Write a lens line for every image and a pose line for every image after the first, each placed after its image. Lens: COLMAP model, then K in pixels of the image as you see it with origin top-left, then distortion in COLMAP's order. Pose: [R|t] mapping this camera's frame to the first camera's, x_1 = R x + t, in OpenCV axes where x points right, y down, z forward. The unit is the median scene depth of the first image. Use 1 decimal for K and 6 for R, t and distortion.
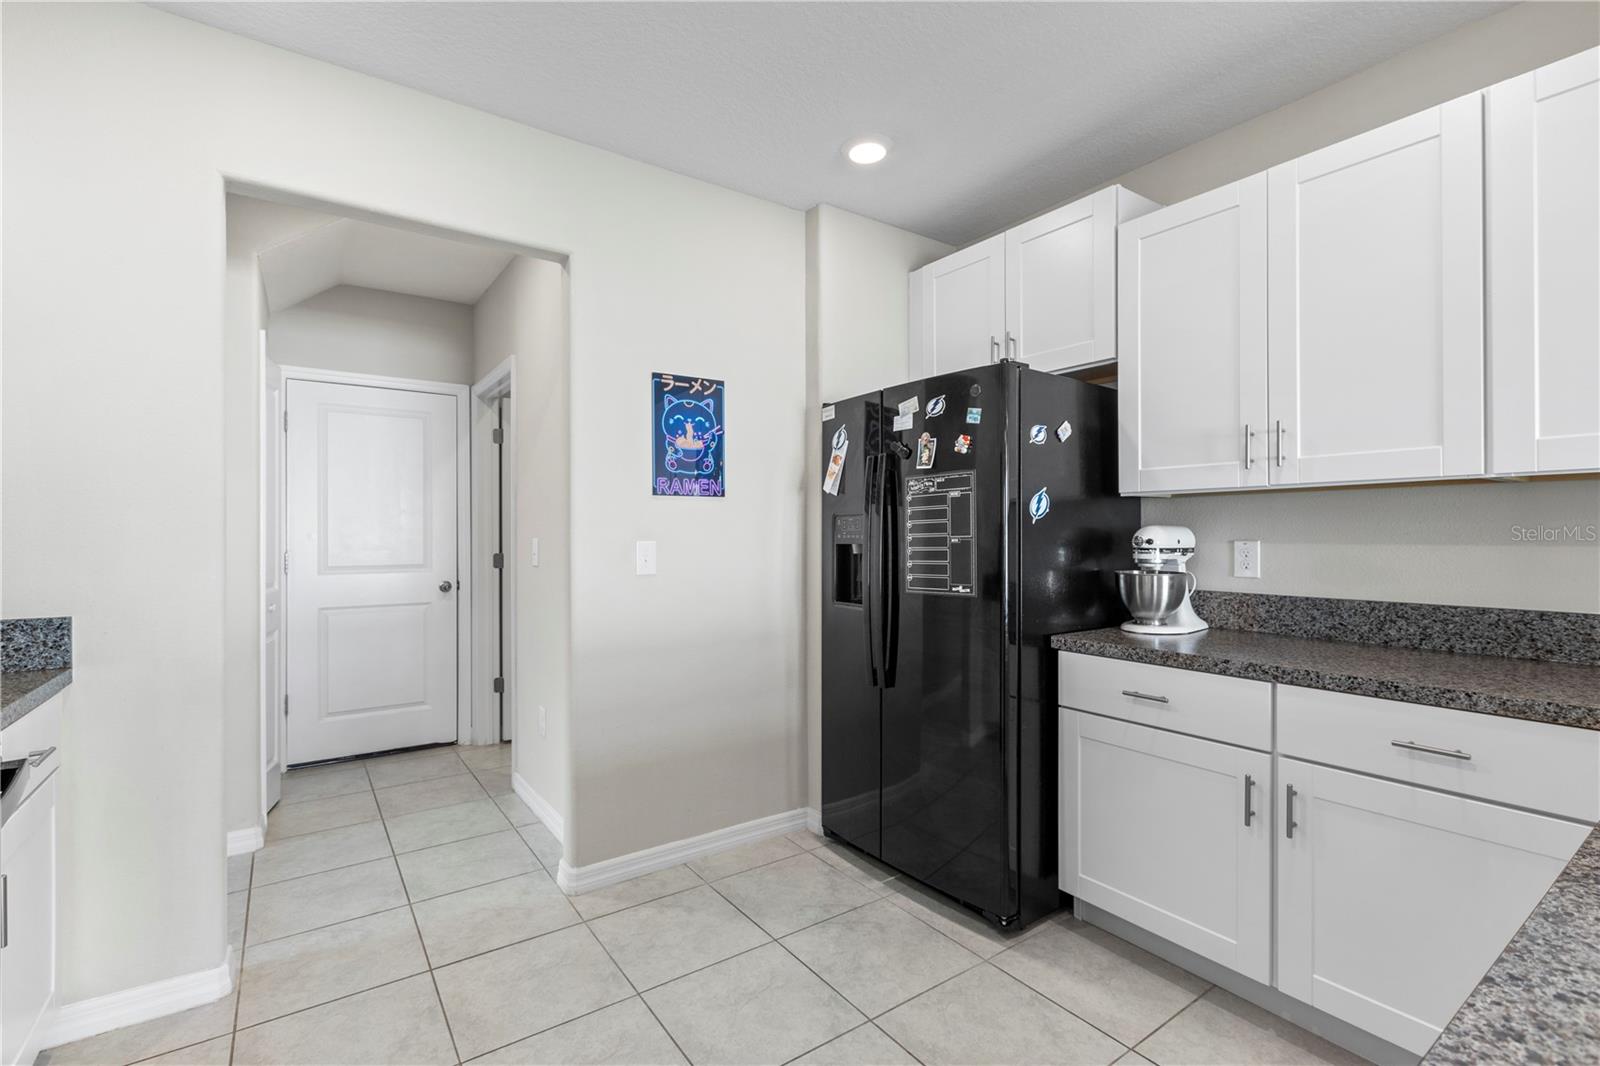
lens RADIAL K [[722.7, 0, 799.5], [0, 722.7, 534.6], [0, 0, 1]] dist [-0.002903, 0.000085]
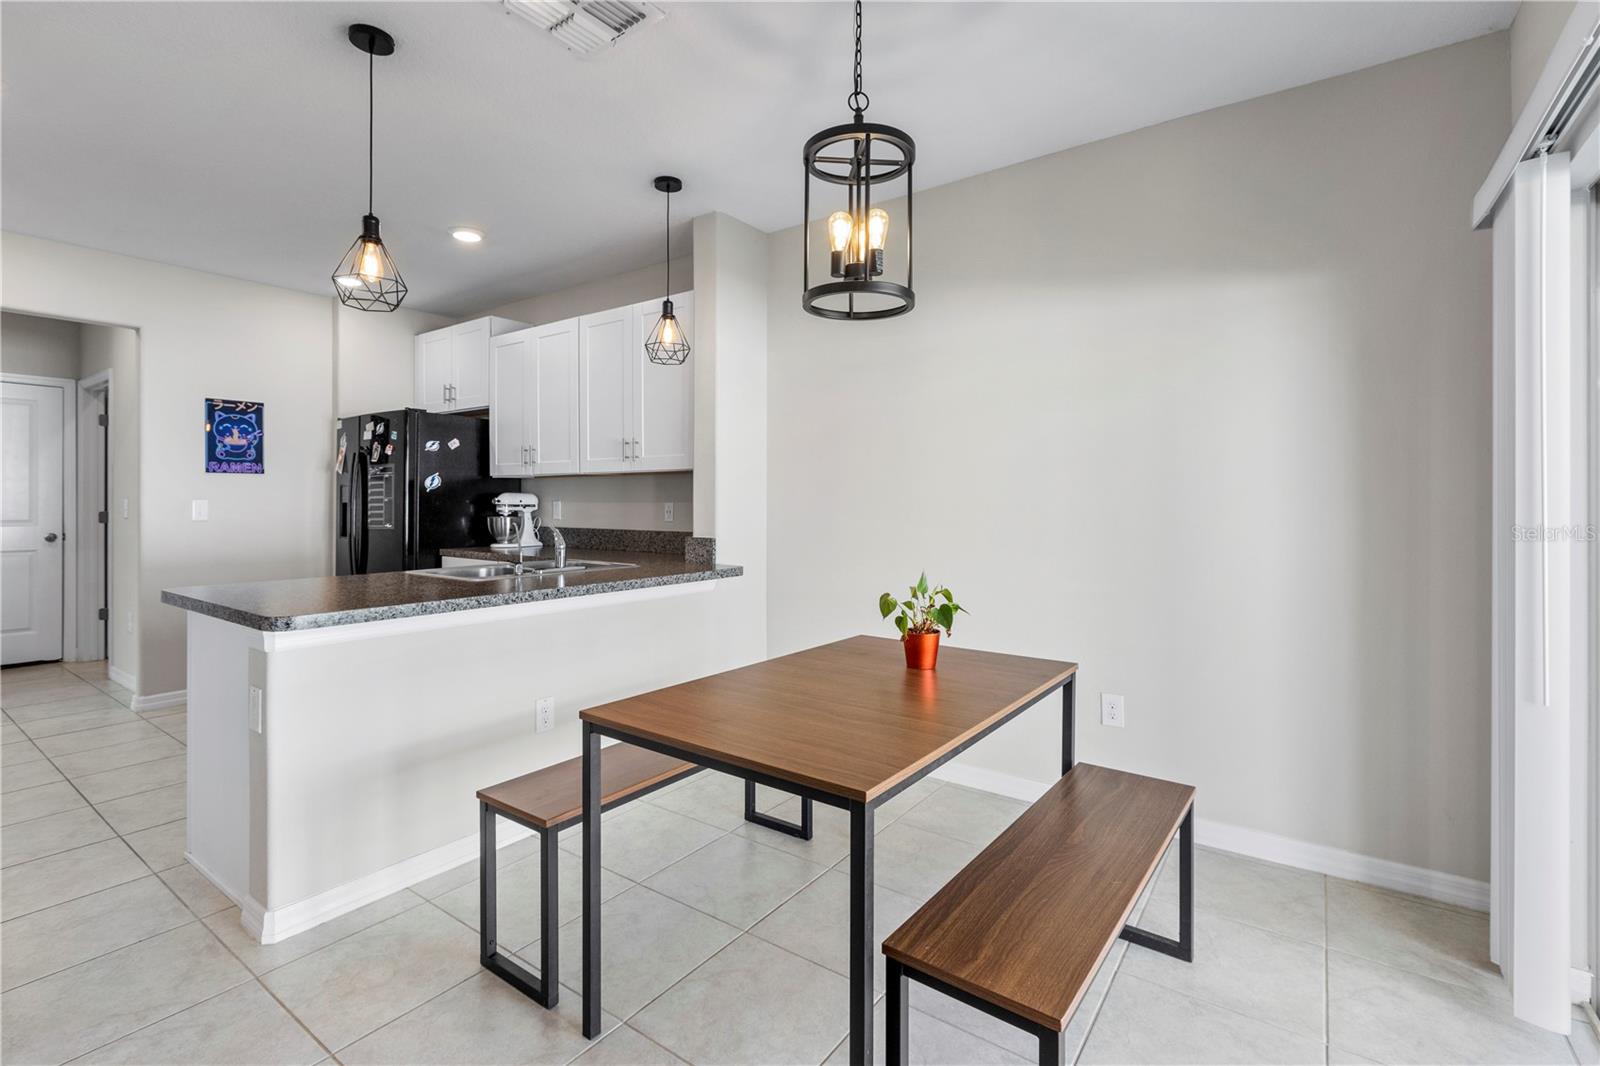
lens RADIAL K [[722.7, 0, 797.7], [0, 722.7, 499.7], [0, 0, 1]] dist [-0.002903, 0.000085]
pose [[0.945243, 0.003516, 0.326350, 0.531623], [-0.002976, 0.999993, -0.002155, 0.006922], [-0.326355, 0.001066, 0.945247, -0.988152]]
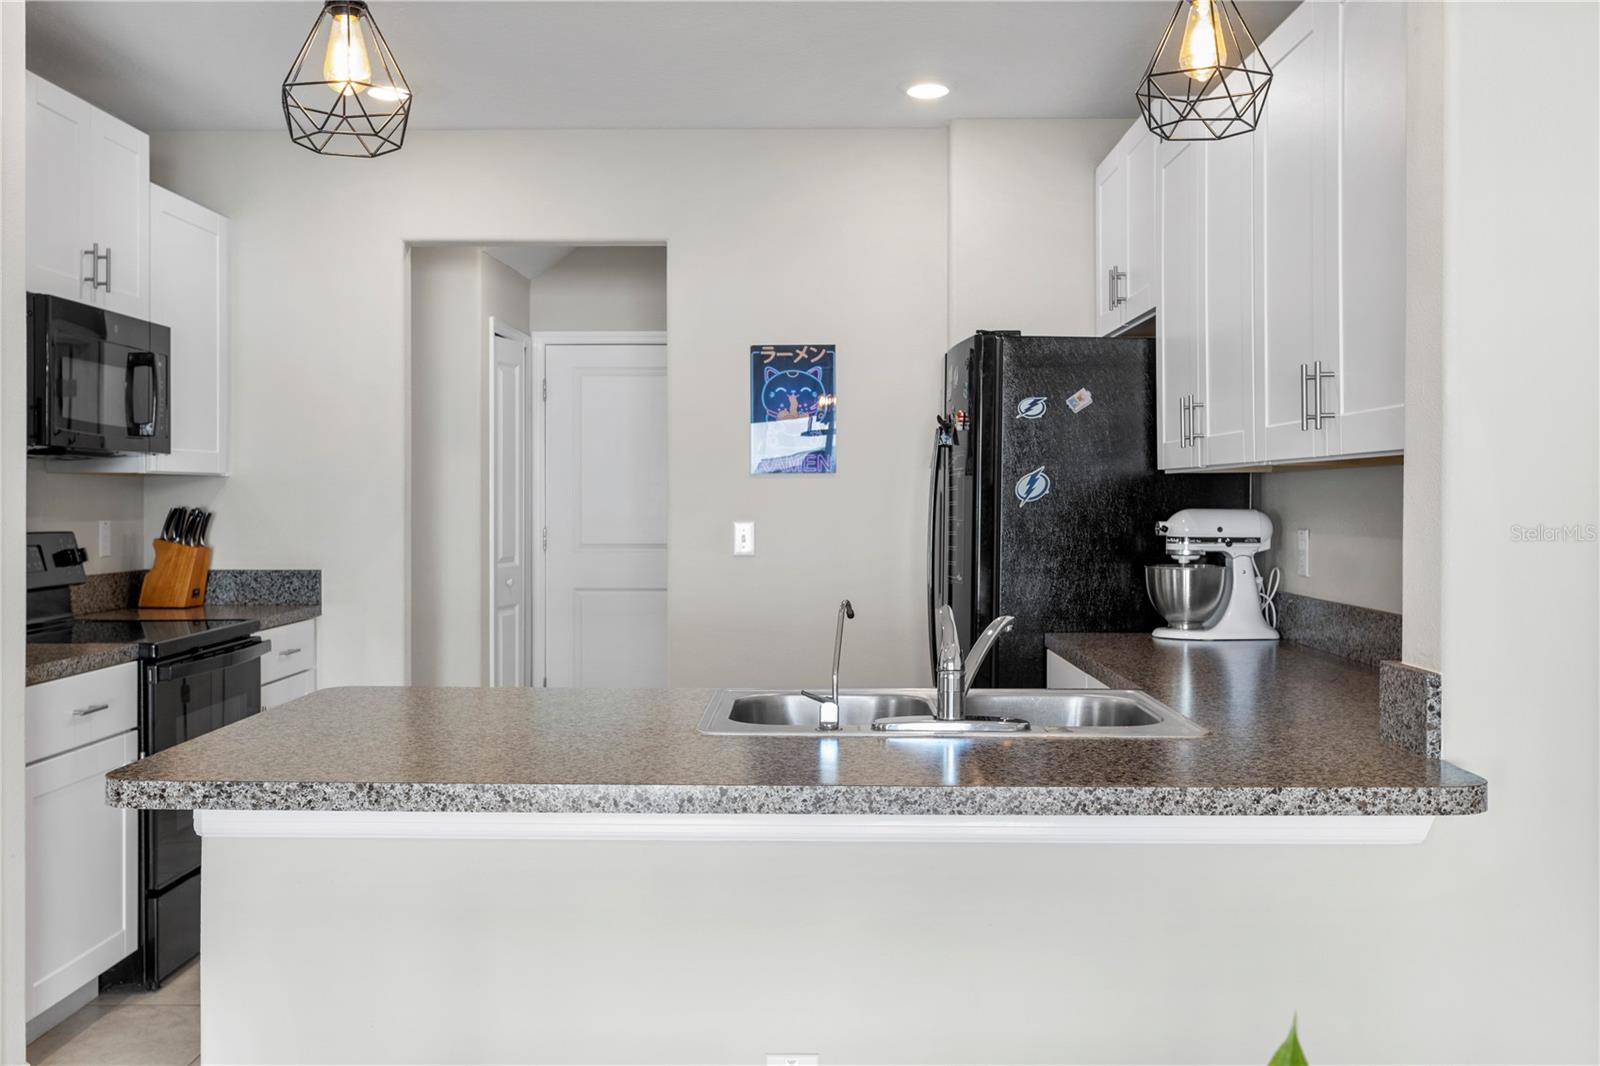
lens RADIAL K [[1502.1, 0, 803.5], [0, 1502.1, 524.7], [0, 0, 1]] dist [-0.012869, 0.000000]
pose [[0.813260, 0.012960, -0.581757, 1.006802], [-0.002789, 0.999827, 0.018375, -0.022617], [0.581894, -0.013321, 0.813155, -0.582011]]
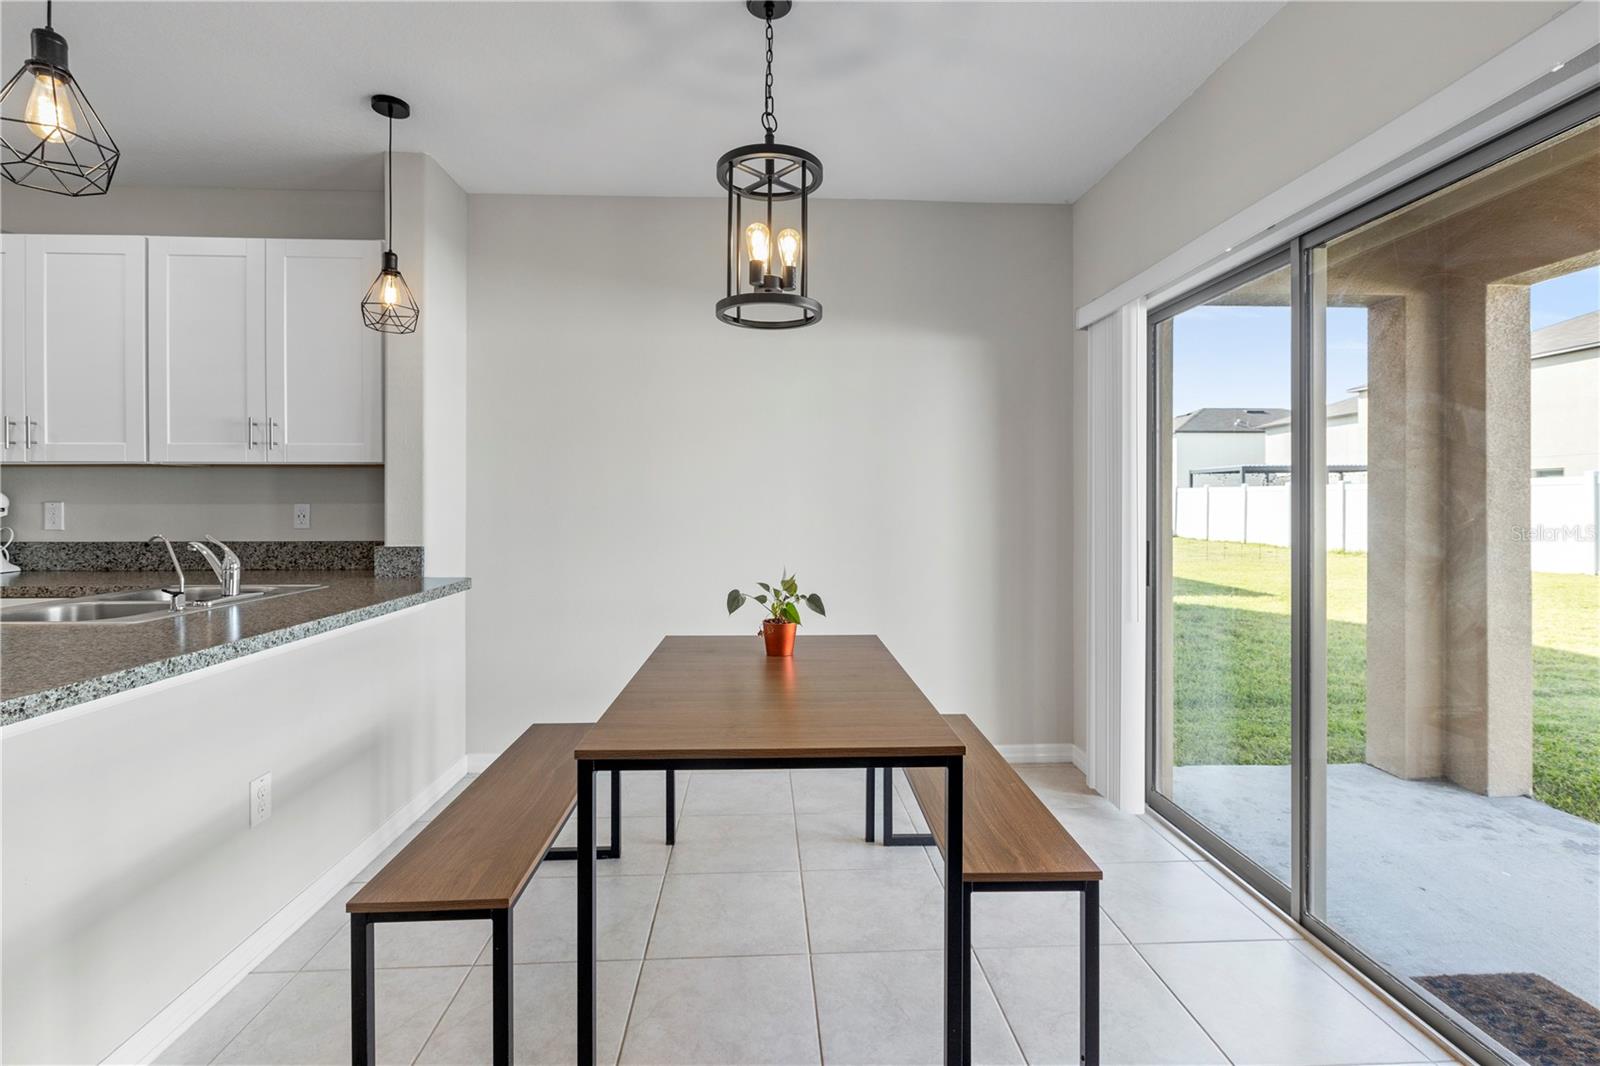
lens RADIAL K [[722.7, 0, 799.6], [0, 722.7, 500.9], [0, 0, 1]] dist [-0.002903, 0.000085]
pose [[0.531166, 0.002697, 0.847264, 0.203086], [-0.000717, 0.999996, -0.002734, 0.007926], [-0.847268, 0.000844, 0.531166, -0.760578]]
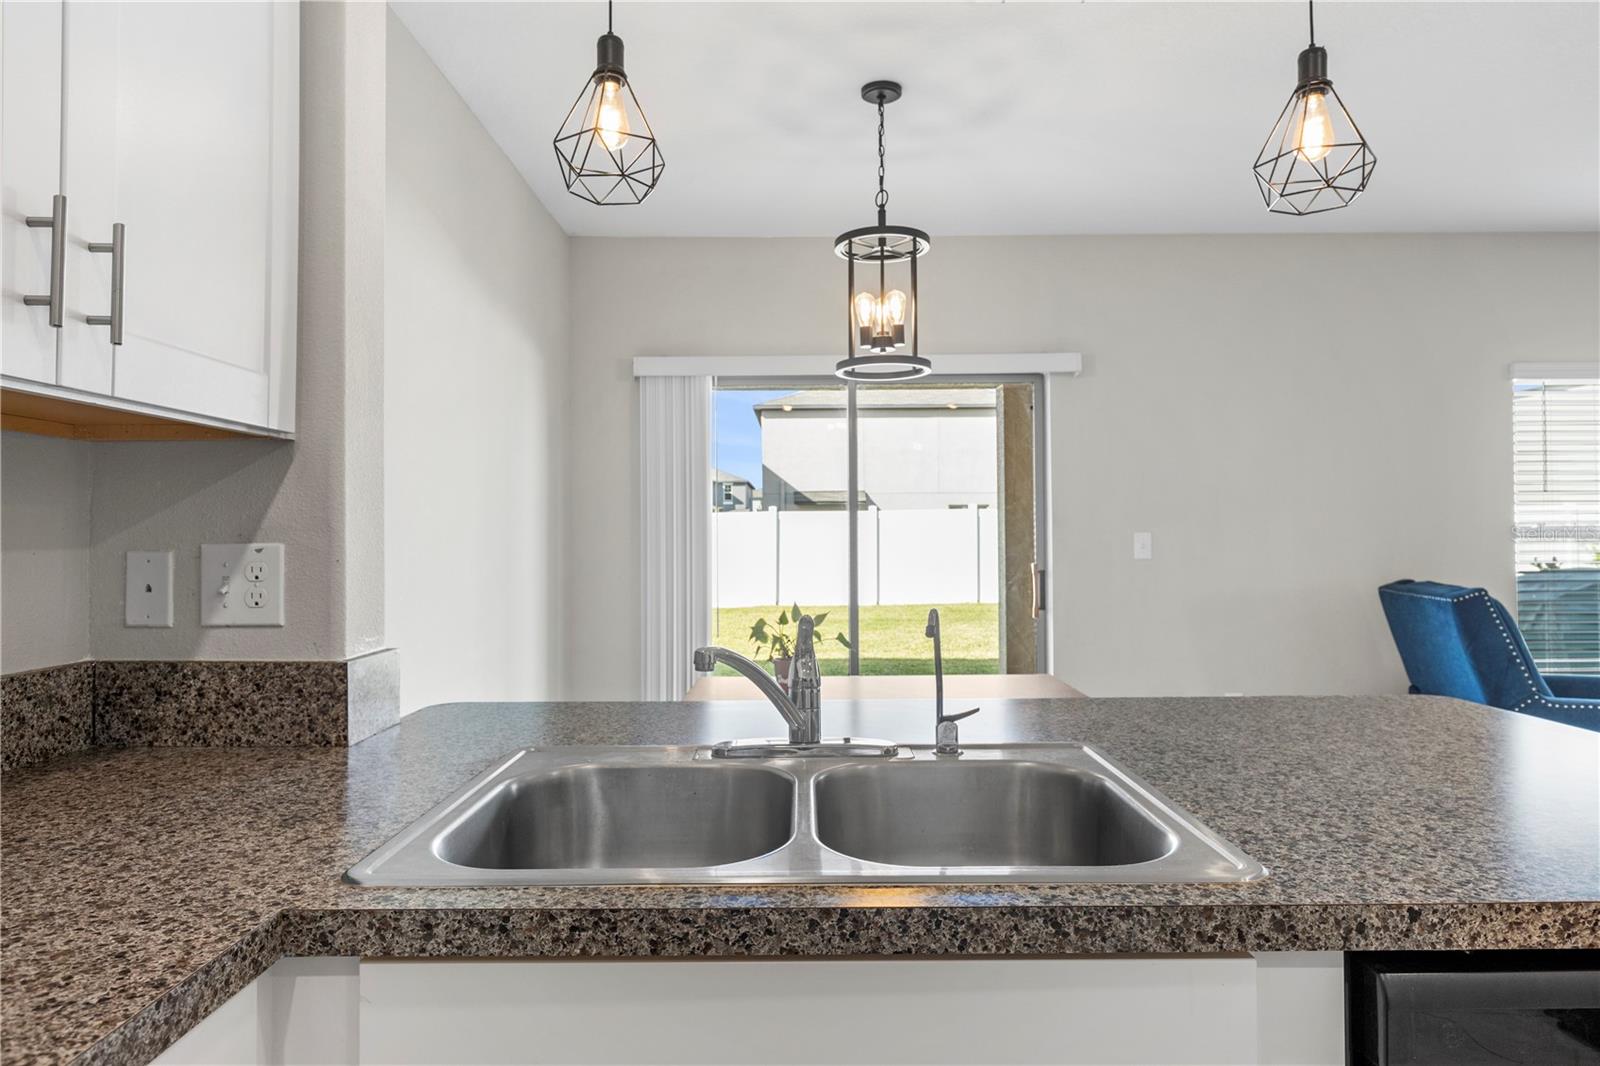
lens RADIAL K [[945.9, 0, 803.4], [0, 945.9, 520.1], [0, 0, 1]] dist [-0.007089, 0.000219]
pose [[-0.823006, 0.016341, 0.567797, 0.265986], [0.007268, 0.999807, -0.018239, 0.005978], [-0.567986, -0.010884, -0.822966, 0.615158]]
